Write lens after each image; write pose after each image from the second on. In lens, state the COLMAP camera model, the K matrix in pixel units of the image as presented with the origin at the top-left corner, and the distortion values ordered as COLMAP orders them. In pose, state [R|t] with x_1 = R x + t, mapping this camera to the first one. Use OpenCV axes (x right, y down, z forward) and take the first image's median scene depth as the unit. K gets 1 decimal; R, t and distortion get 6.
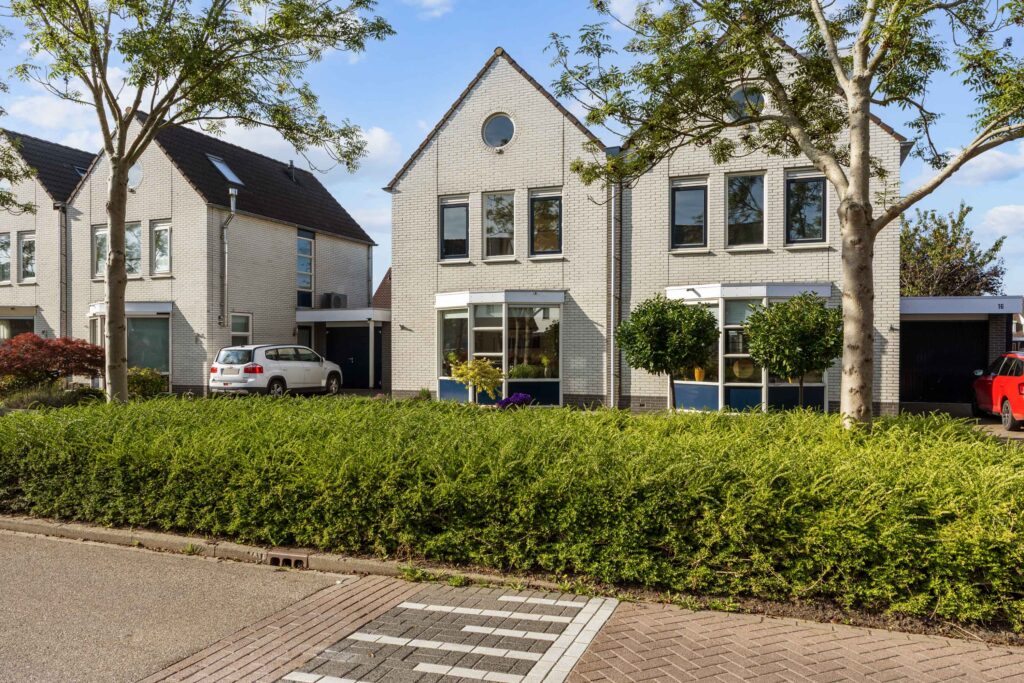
lens RADIAL K [[742.4, 0, 510.4], [0, 742.4, 346.3], [0, 0, 1]] dist [-0.002108, -0.000376]
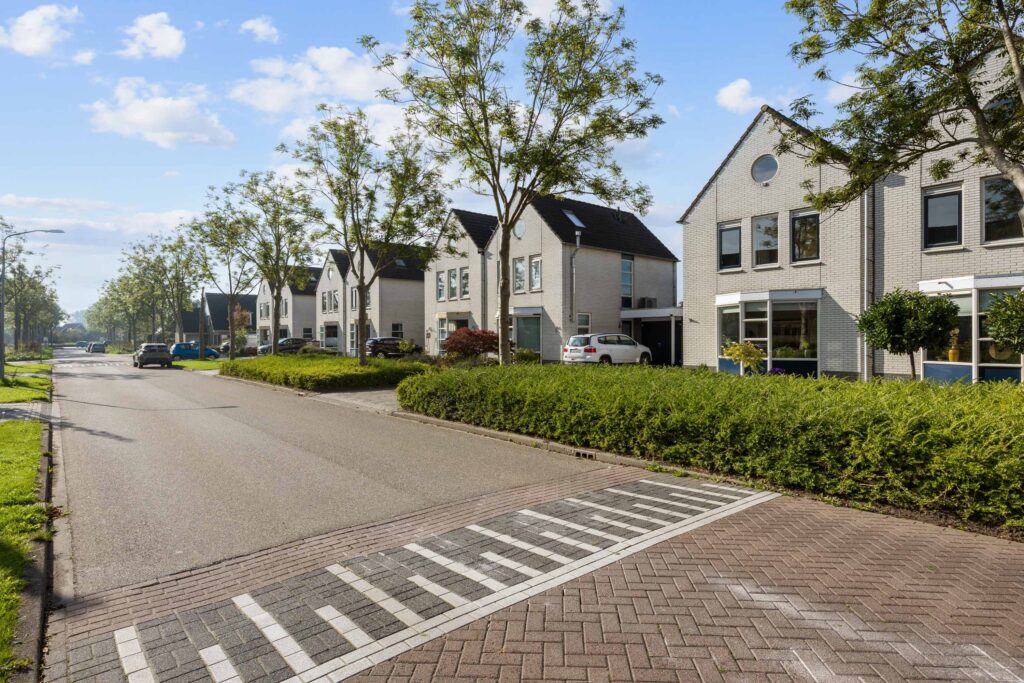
lens RADIAL K [[548.5, 0, 510.0], [0, 548.5, 338.3], [0, 0, 1]] dist [-0.004930, -0.000164]
pose [[0.876998, -0.002995, -0.480485, 0.061620], [0.004229, 0.999990, 0.001487, 0.006584], [0.480476, -0.003336, 0.877002, -0.075775]]
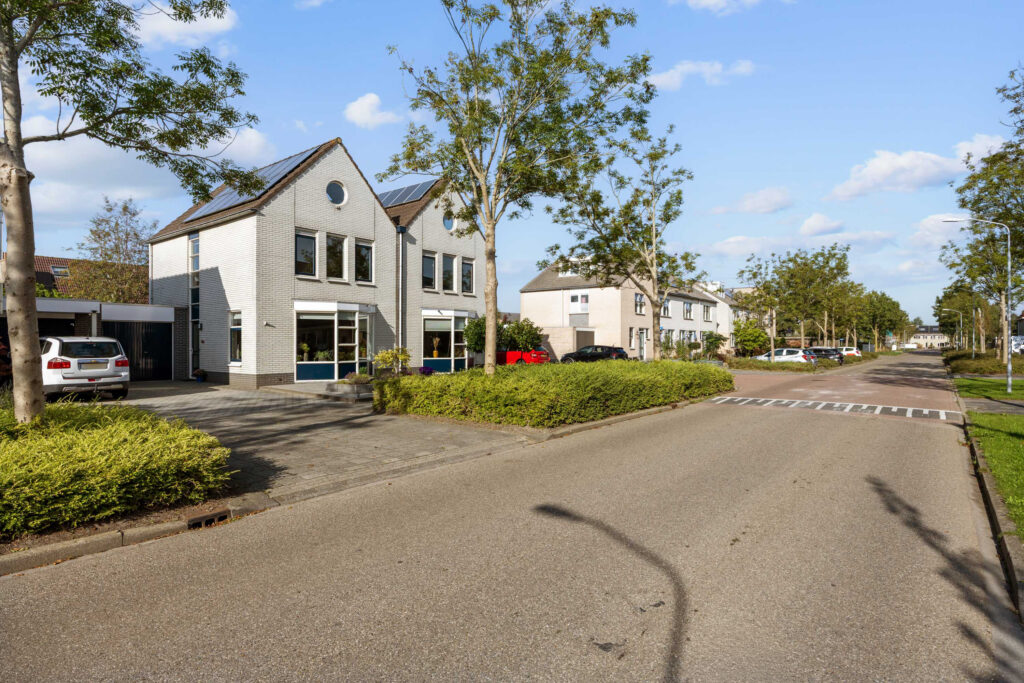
lens RADIAL K [[548.5, 0, 510.0], [0, 548.5, 338.3], [0, 0, 1]] dist [-0.004930, -0.000164]
pose [[0.302588, 0.006131, 0.953102, -1.099931], [-0.002598, 0.999981, -0.005608, 0.003586], [-0.953118, -0.000779, 0.302598, 0.394245]]
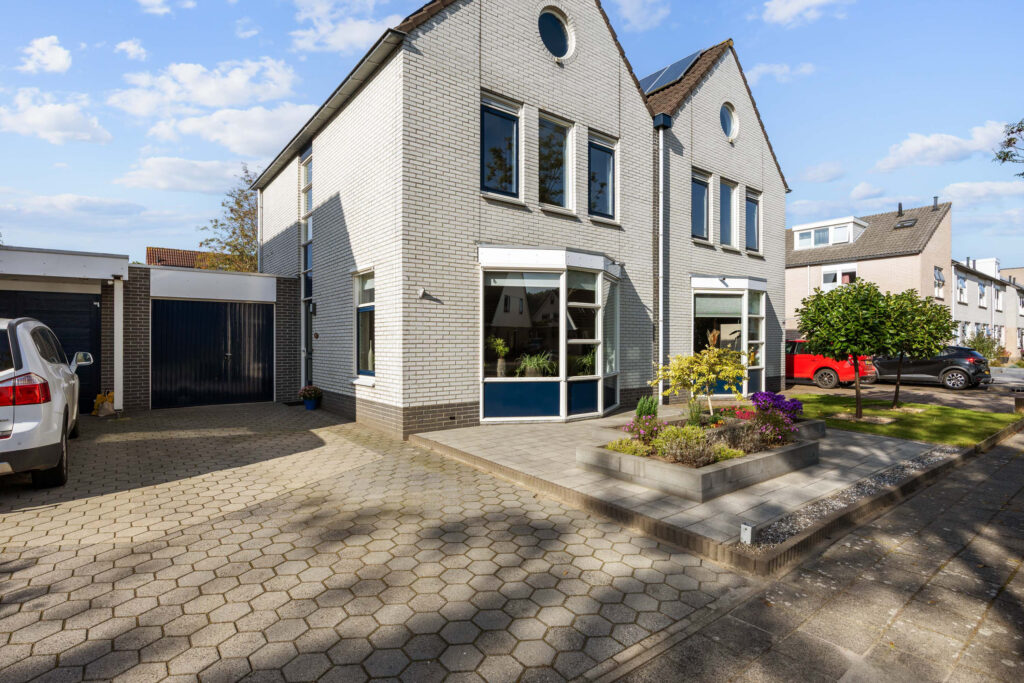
lens RADIAL K [[504.4, 0, 509.2], [0, 504.4, 341.2], [0, 0, 1]] dist [-0.008847, 0.000502]
pose [[0.526302, -0.000487, 0.850297, -0.529941], [-0.003092, 0.999992, 0.002486, 0.010667], [-0.850292, -0.003937, 0.526297, 0.902466]]
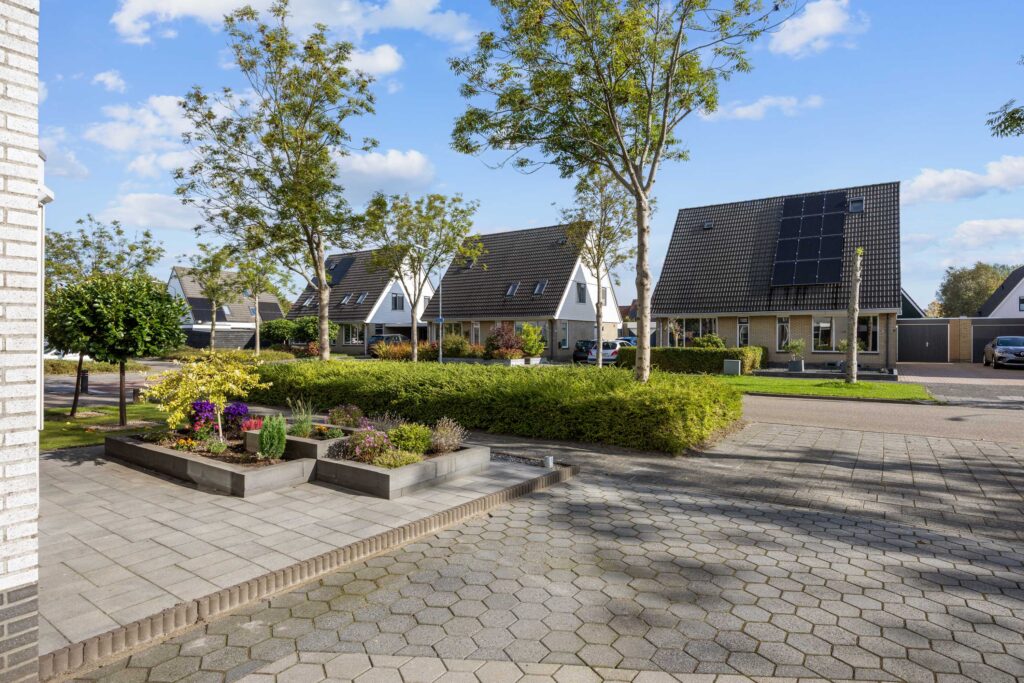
lens RADIAL K [[564.0, 0, 495.5], [0, 564.0, 340.5], [0, 0, 1]] dist [-0.003996, -0.001031]
pose [[-0.968112, -0.004370, 0.250480, -0.355131], [-0.004878, 0.999987, -0.001406, 0.007201], [-0.250470, -0.002583, -0.968121, 1.328022]]
